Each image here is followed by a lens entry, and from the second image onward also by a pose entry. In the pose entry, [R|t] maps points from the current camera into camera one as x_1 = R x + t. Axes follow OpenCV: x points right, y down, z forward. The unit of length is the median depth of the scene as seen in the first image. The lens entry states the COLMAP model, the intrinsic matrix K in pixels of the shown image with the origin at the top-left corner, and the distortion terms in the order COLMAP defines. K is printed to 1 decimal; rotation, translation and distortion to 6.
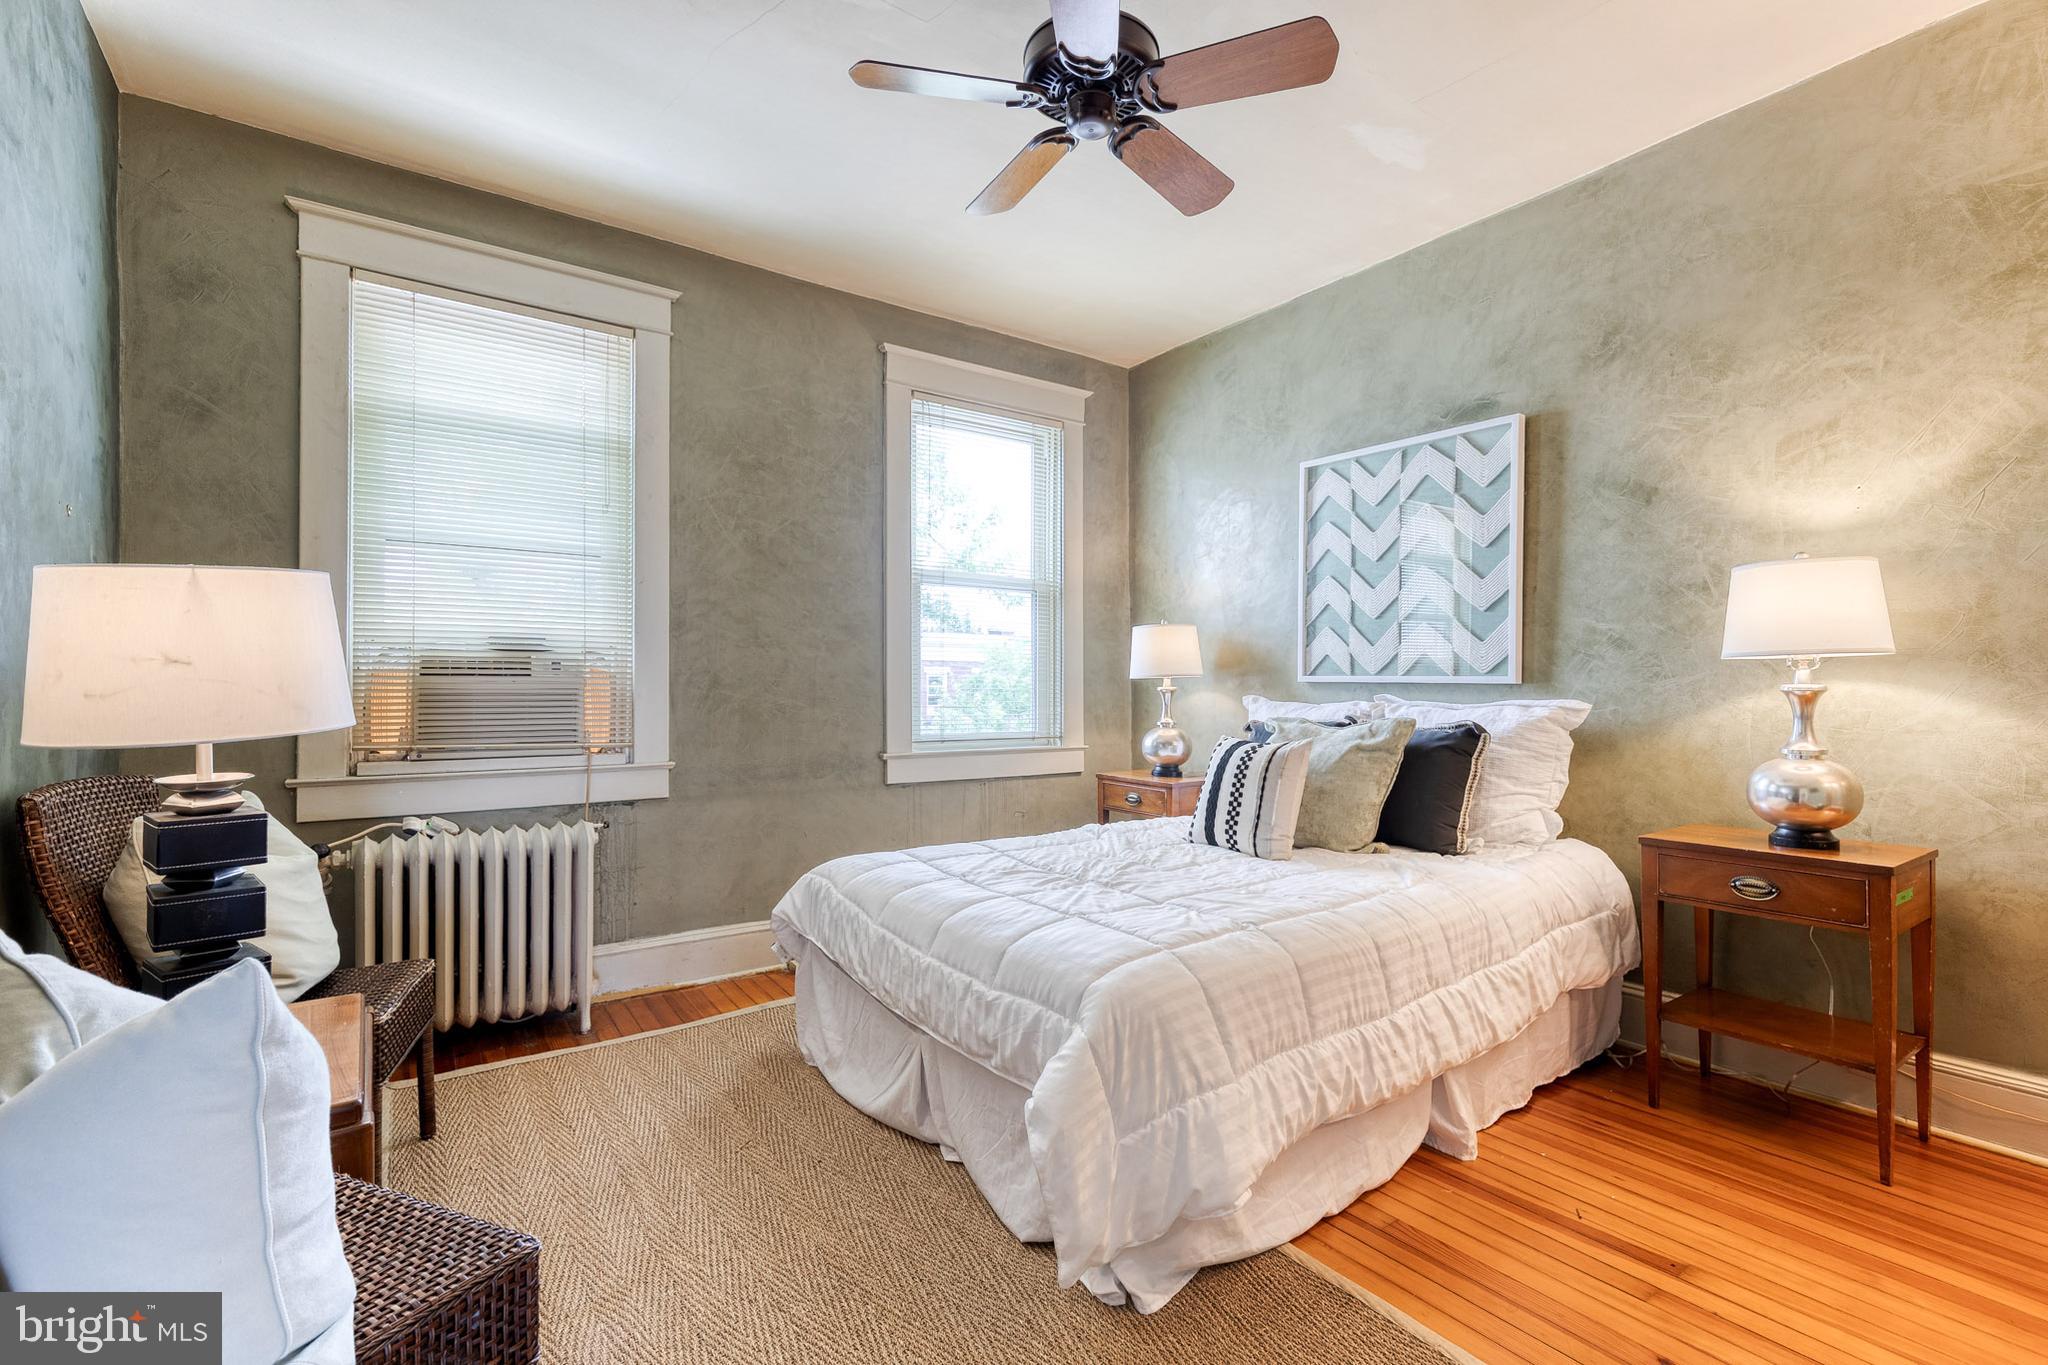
lens RADIAL K [[951.8, 0, 1052.3], [0, 951.8, 685.1], [0, 0, 1]] dist [0.004741, -0.000785]
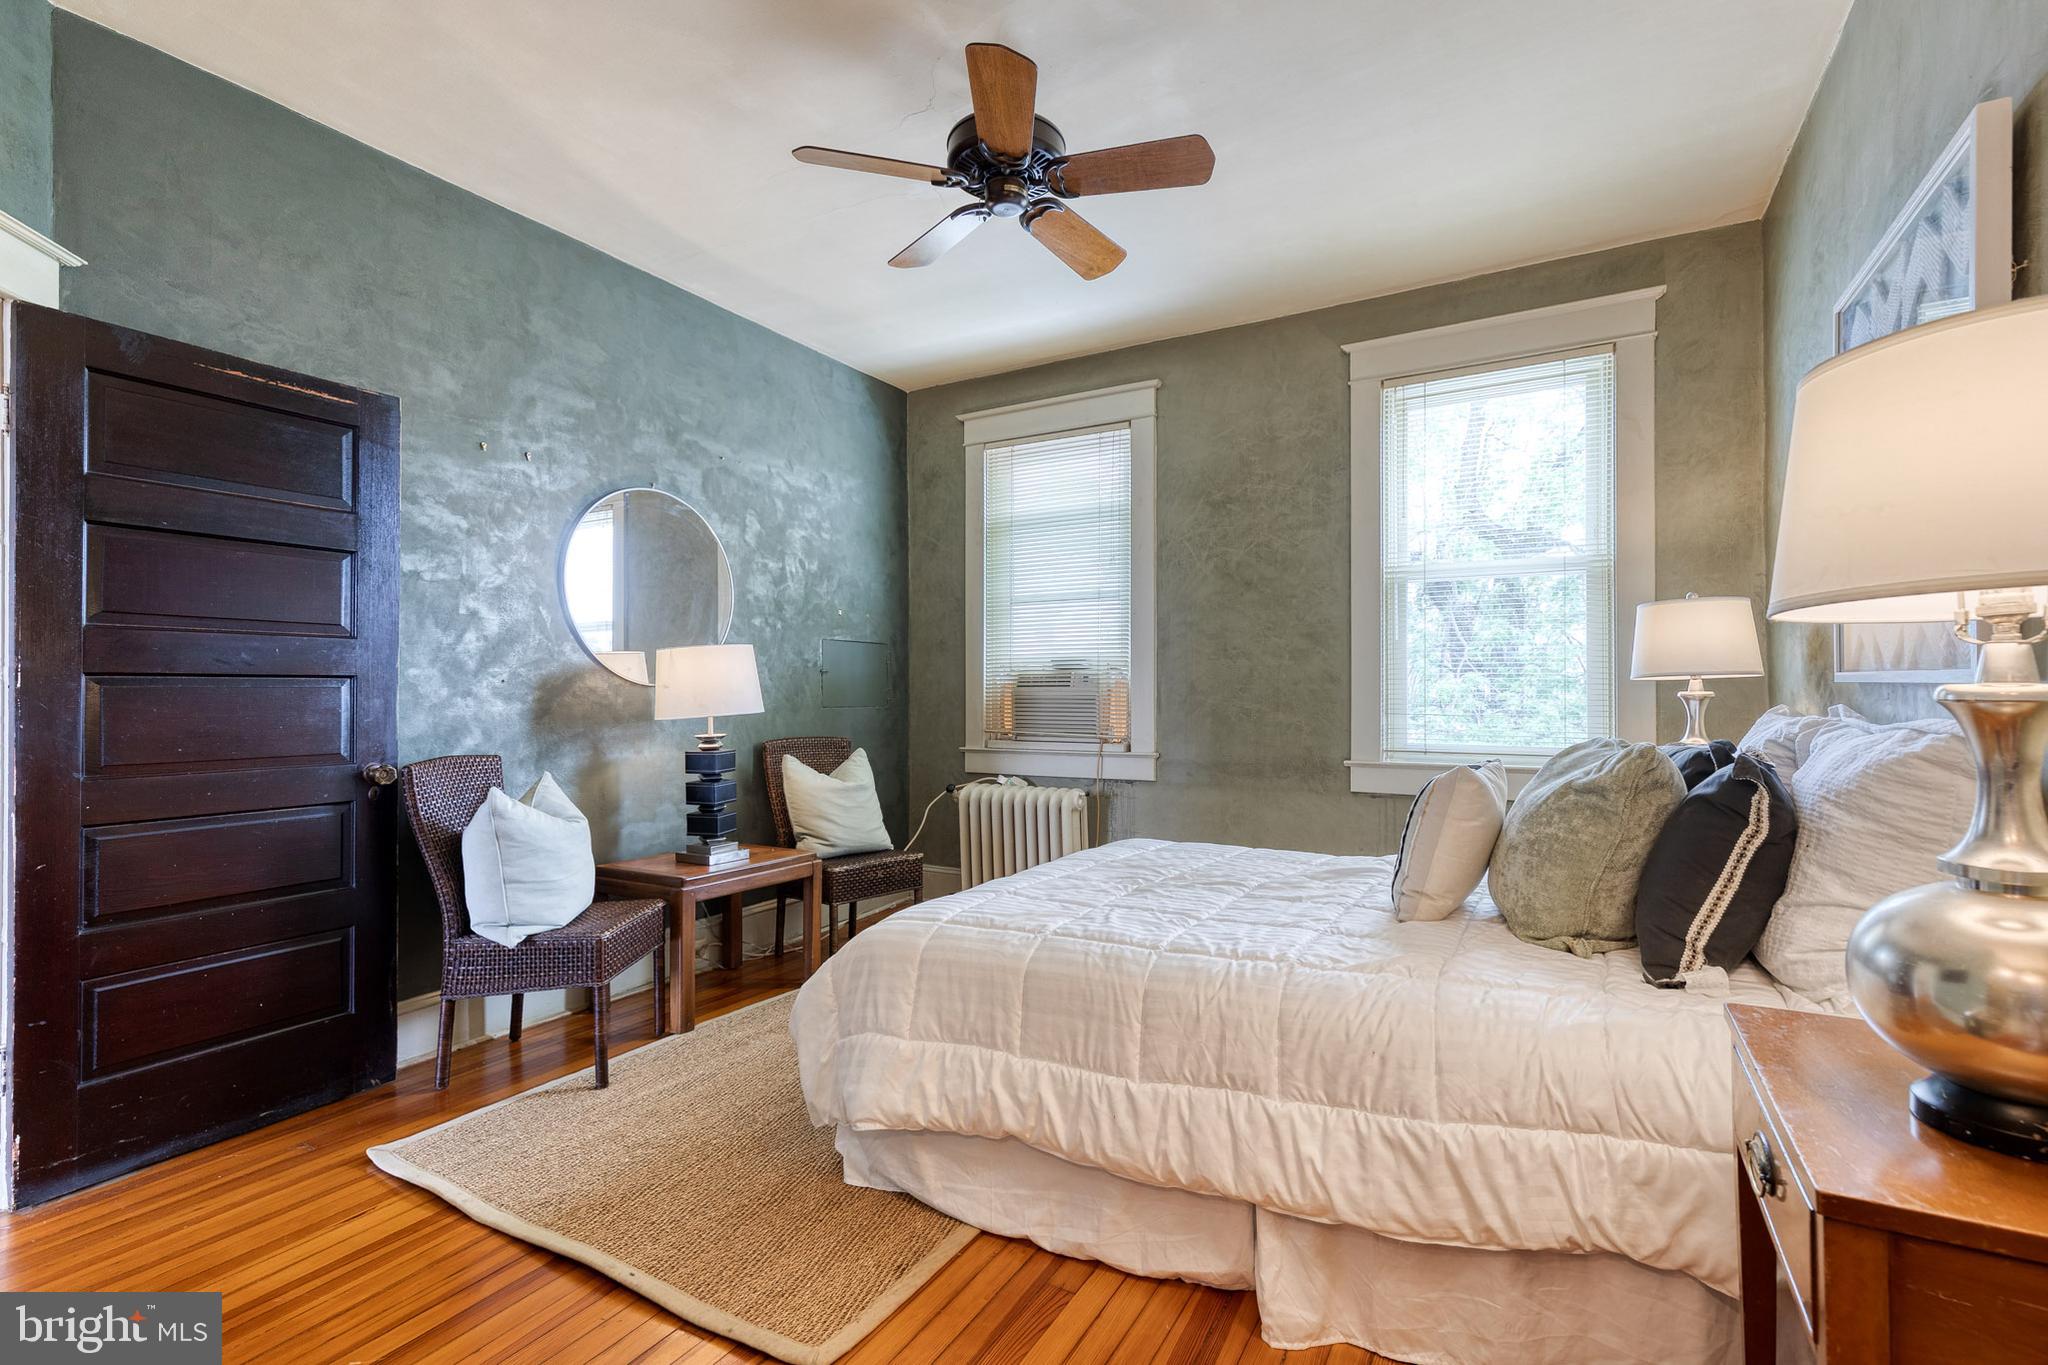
lens RADIAL K [[951.8, 0, 1052.3], [0, 951.8, 685.1], [0, 0, 1]] dist [0.004741, -0.000785]
pose [[0.387052, -0.009988, -0.922004, 0.670317], [0.005131, 0.999949, -0.008679, 0.001004], [0.922044, -0.001372, 0.387083, 0.365588]]
